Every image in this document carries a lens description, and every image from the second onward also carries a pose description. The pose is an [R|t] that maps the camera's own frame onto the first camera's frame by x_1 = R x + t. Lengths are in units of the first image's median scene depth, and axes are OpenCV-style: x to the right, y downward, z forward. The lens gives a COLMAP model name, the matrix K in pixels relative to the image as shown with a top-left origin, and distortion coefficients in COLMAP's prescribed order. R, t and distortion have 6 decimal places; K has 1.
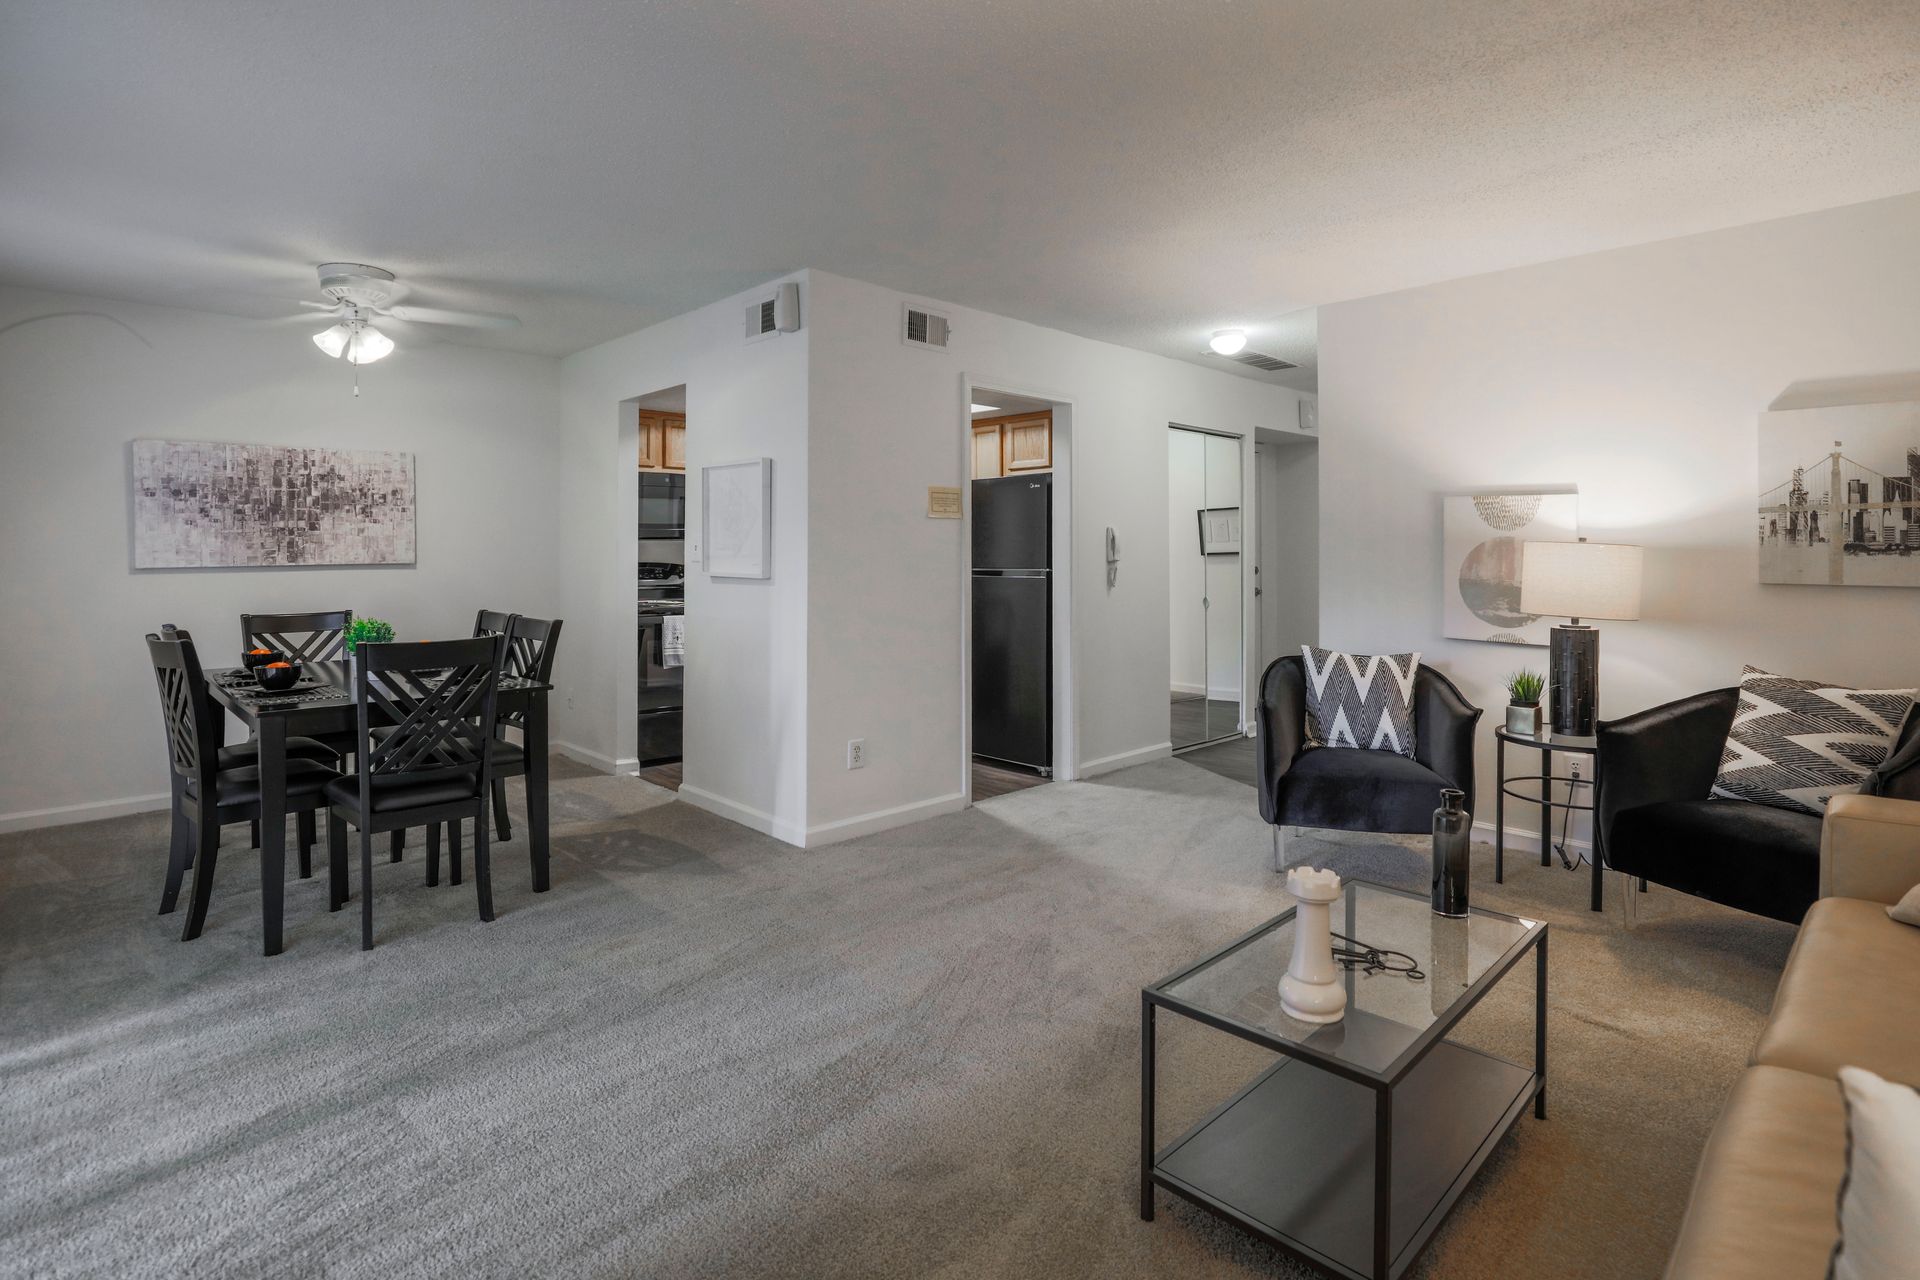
lens RADIAL K [[1005.0, 0, 935.1], [0, 1005.0, 537.3], [0, 0, 1]] dist [-0.002639, -0.000471]
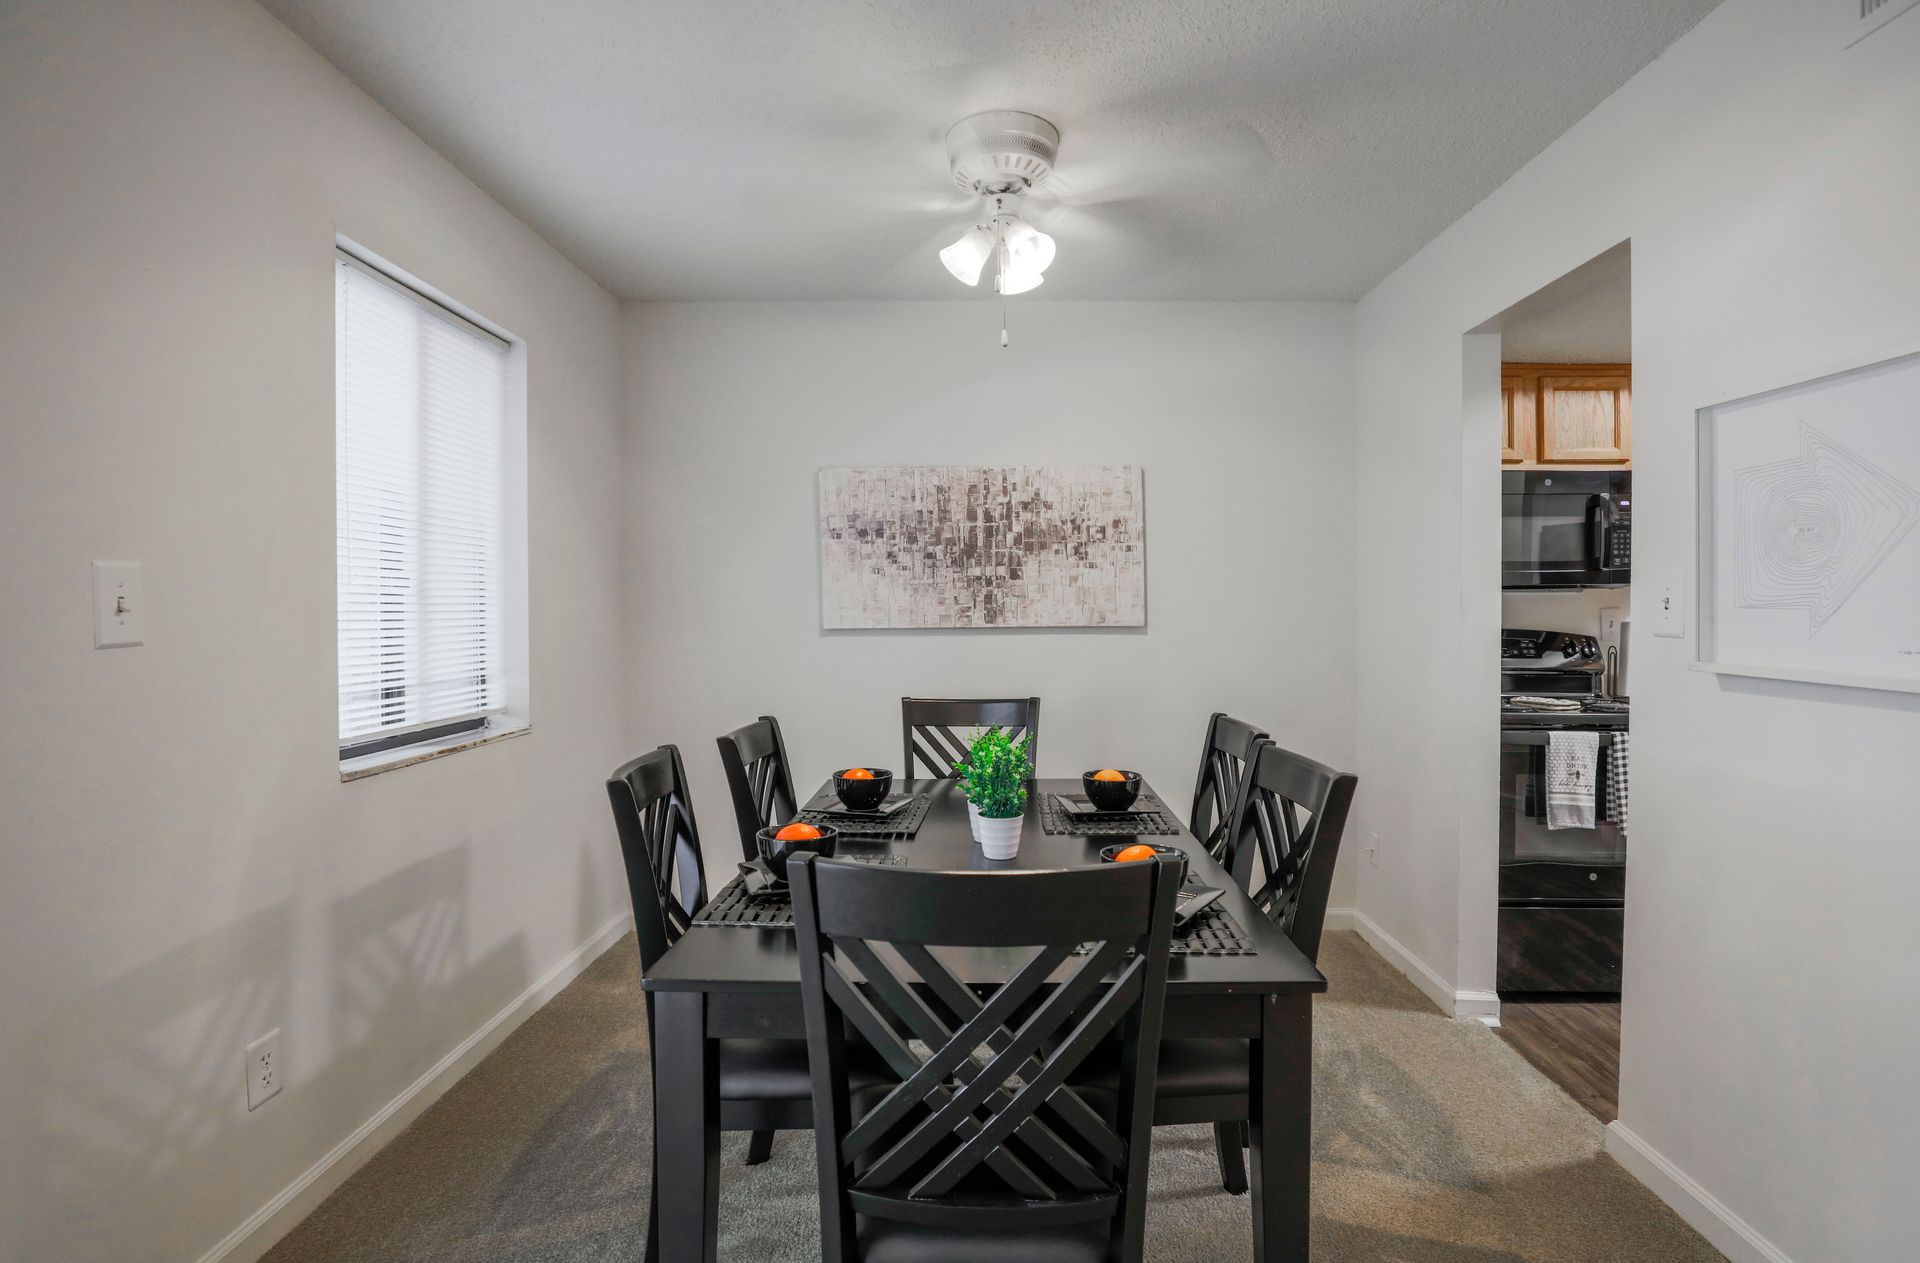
lens RADIAL K [[940.2, 0, 965.8], [0, 940.2, 611.3], [0, 0, 1]] dist [-0.045979, 0.000693]
pose [[0.725199, 0.006388, -0.688509, -0.178546], [0.006447, 0.999850, 0.016068, 0.005100], [0.688509, -0.016091, 0.725050, 0.487718]]
